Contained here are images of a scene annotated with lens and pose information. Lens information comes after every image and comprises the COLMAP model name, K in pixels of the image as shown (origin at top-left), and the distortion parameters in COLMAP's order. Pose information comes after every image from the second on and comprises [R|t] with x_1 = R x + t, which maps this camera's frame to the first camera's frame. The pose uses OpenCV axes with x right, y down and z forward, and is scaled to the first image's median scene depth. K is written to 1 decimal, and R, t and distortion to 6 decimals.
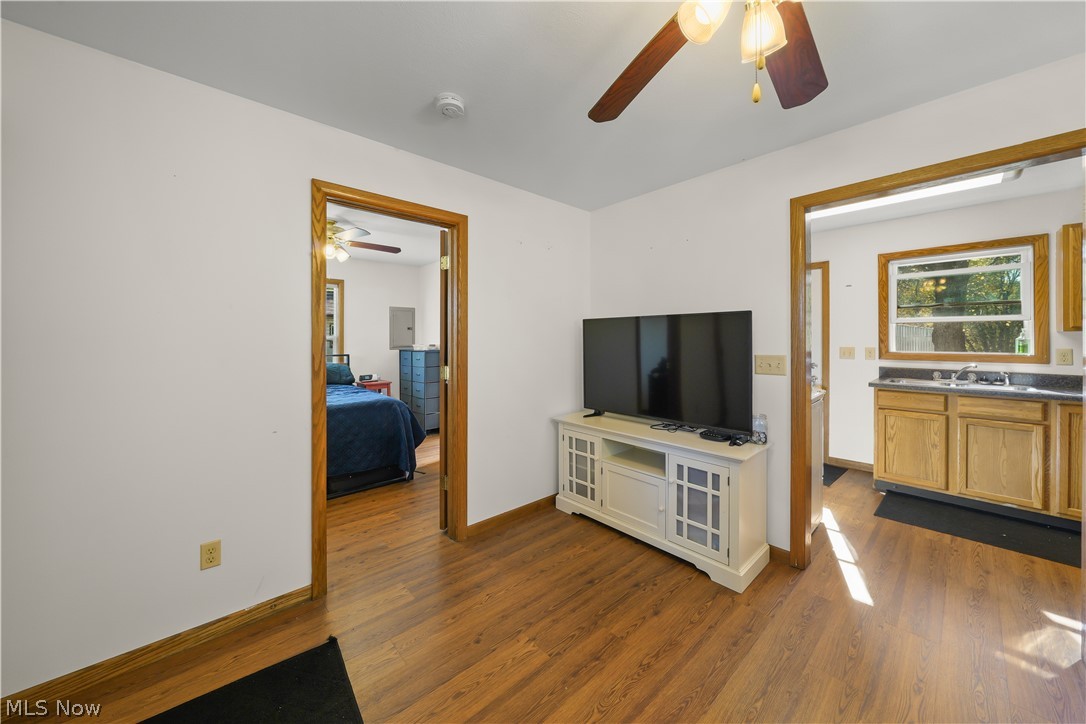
lens RADIAL K [[377.3, 0, 540.8], [0, 377.3, 346.8], [0, 0, 1]] dist [-0.008256, 0.000754]
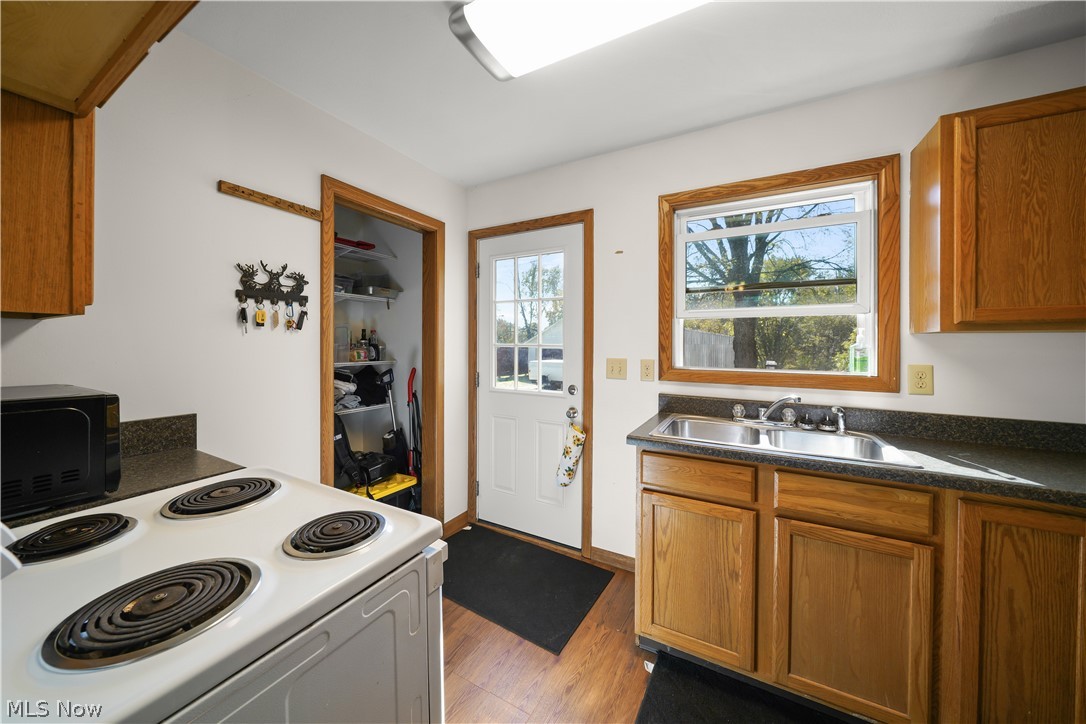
lens RADIAL K [[377.3, 0, 539.6], [0, 377.3, 352.9], [0, 0, 1]] dist [-0.008256, 0.000754]
pose [[0.945760, 0.004445, 0.324836, 0.657051], [-0.004886, 0.999988, 0.000542, -0.009803], [-0.324830, -0.002100, 0.945770, 0.624889]]
